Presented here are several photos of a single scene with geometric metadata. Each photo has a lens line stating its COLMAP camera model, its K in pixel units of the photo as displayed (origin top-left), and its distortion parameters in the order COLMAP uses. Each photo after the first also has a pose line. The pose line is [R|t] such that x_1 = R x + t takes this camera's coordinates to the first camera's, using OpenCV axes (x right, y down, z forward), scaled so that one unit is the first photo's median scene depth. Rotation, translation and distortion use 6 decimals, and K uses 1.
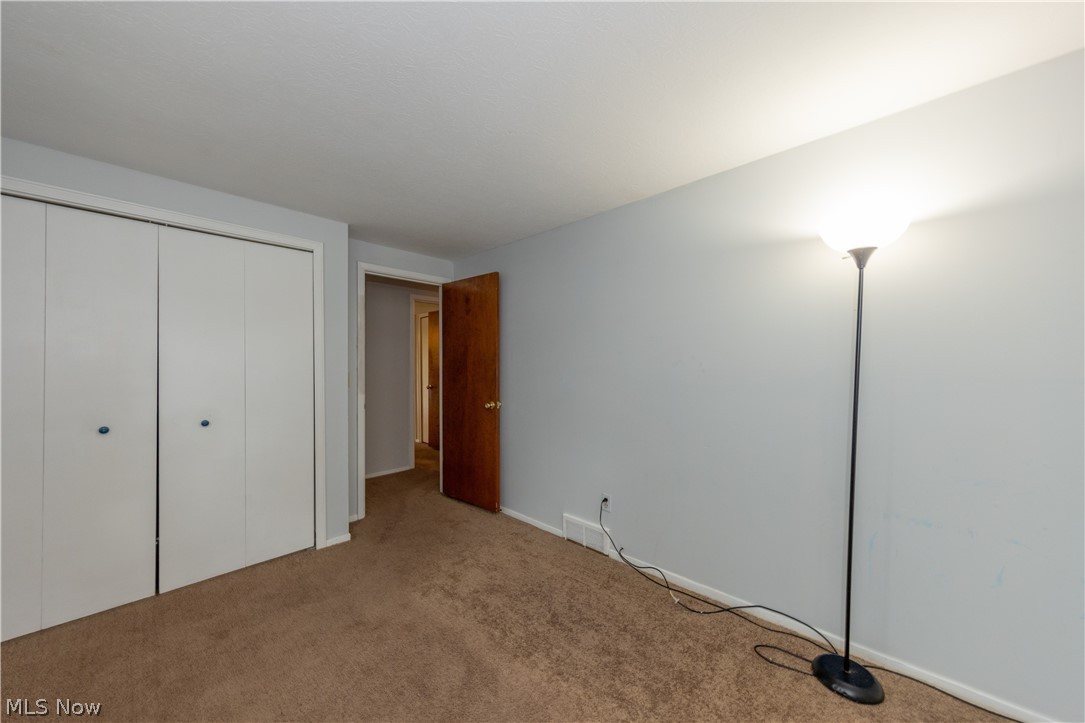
lens RADIAL K [[391.4, 0, 545.9], [0, 391.4, 364.3], [0, 0, 1]] dist [-0.000034, -0.000078]
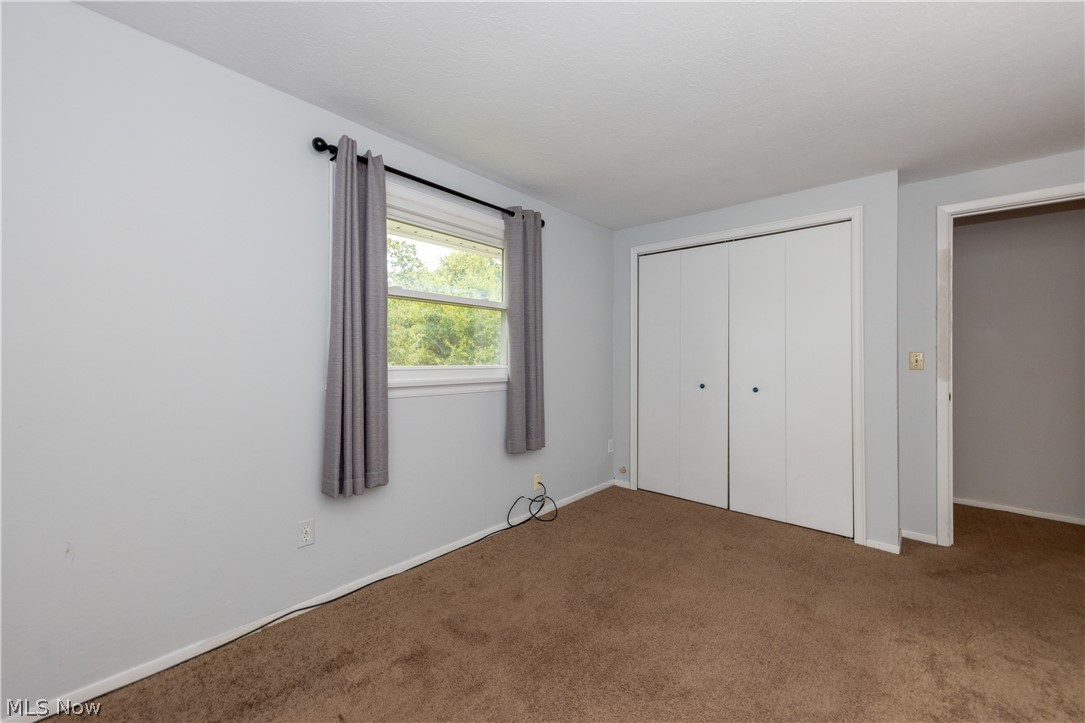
lens RADIAL K [[442.5, 0, 543.1], [0, 442.5, 360.6], [0, 0, 1]] dist [-0.000197, 0.000475]
pose [[-0.001465, 0.005270, -0.999985, 0.449176], [-0.004480, 0.999976, 0.005277, 0.044429], [0.999989, 0.004487, -0.001441, 0.269556]]
